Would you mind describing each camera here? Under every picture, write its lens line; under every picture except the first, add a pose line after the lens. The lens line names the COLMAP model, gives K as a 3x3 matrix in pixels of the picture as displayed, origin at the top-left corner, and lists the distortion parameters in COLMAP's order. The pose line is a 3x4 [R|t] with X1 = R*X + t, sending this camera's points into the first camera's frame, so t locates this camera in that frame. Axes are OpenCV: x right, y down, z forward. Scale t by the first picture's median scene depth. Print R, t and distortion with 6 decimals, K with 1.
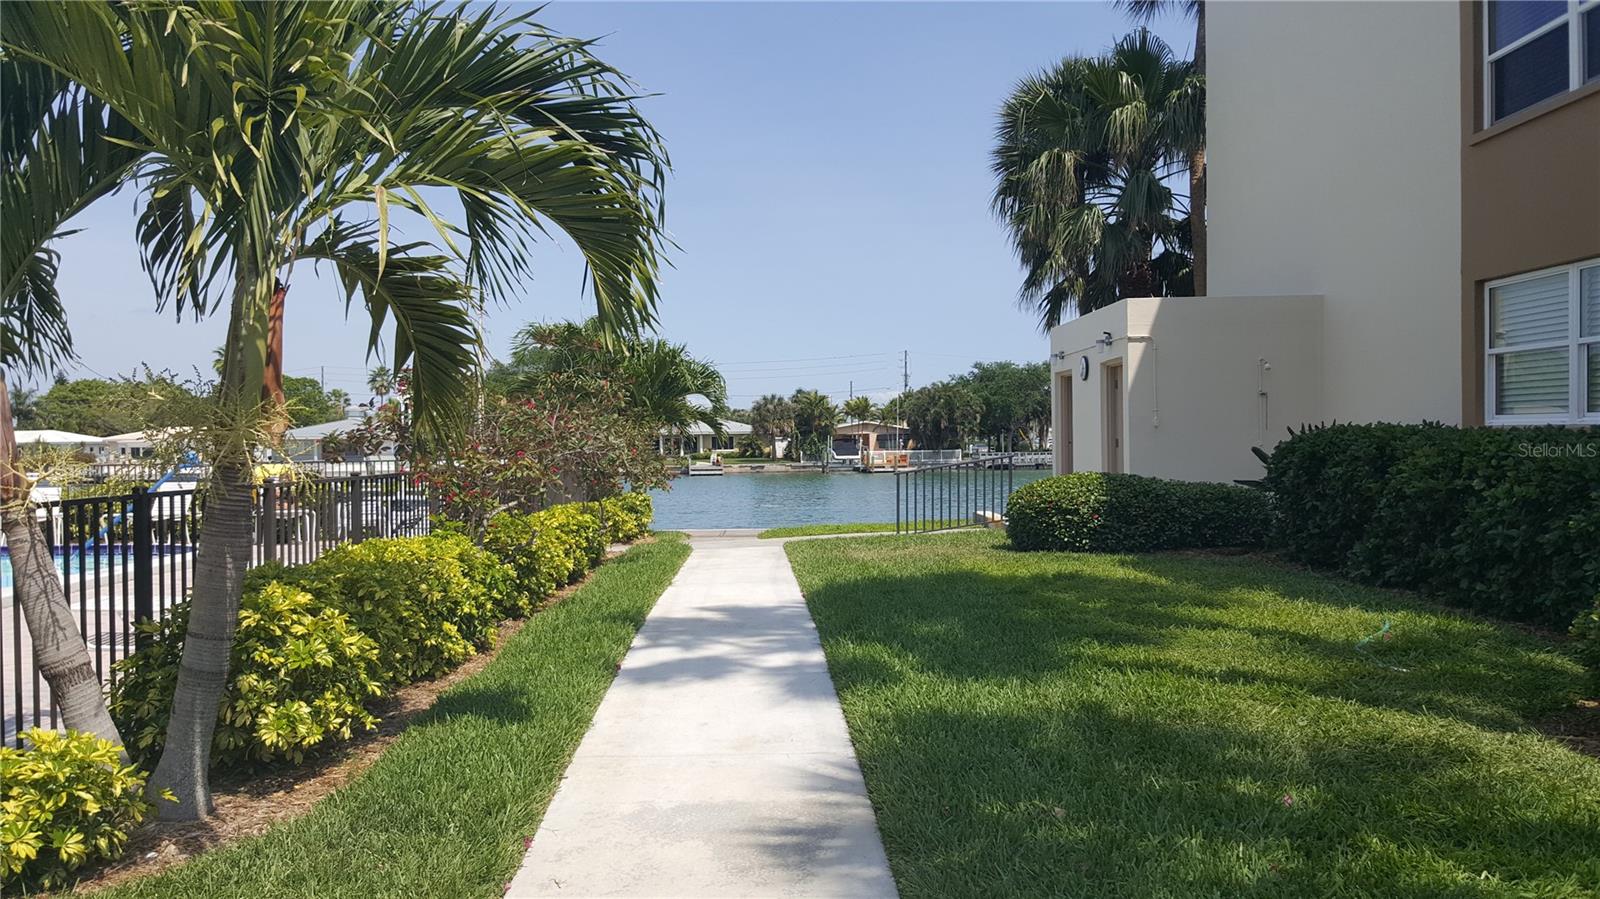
lens RADIAL K [[1347.3, 0, 774.8], [0, 1347.3, 356.9], [0, 0, 1]] dist [0.197810, -0.434765]
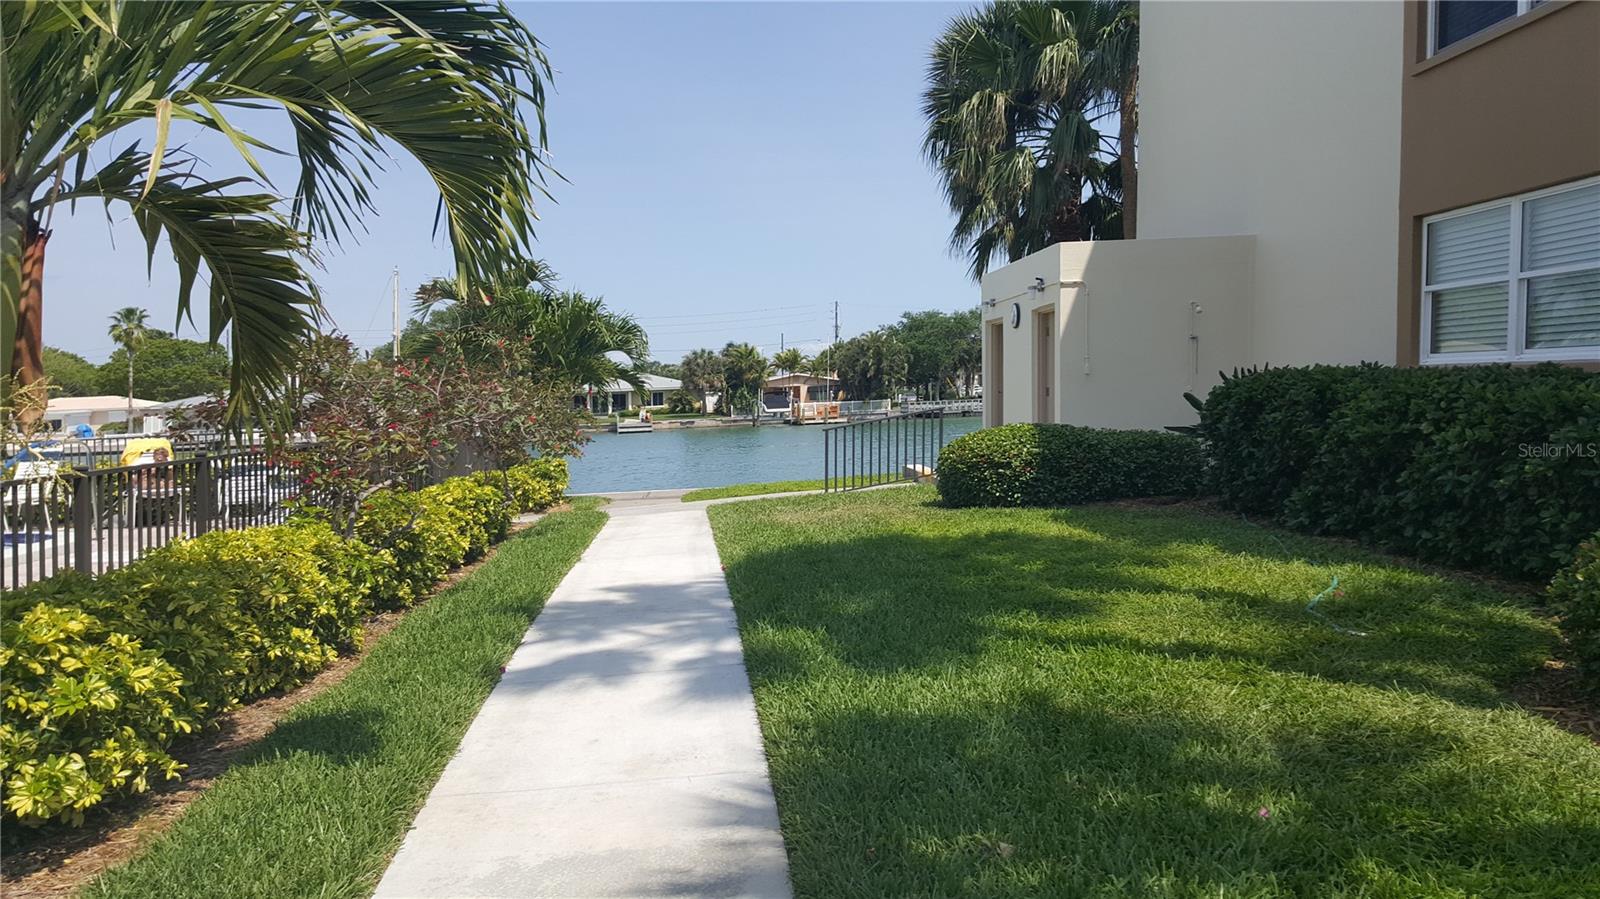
lens RADIAL K [[1157.6, 0, 755.6], [0, 1157.6, 460.7], [0, 0, 1]] dist [0.116834, -0.181350]
pose [[0.999589, -0.021452, 0.019016, 0.035614], [0.018792, 0.991276, 0.130454, -0.001850], [-0.021648, -0.130043, 0.991272, 0.254523]]
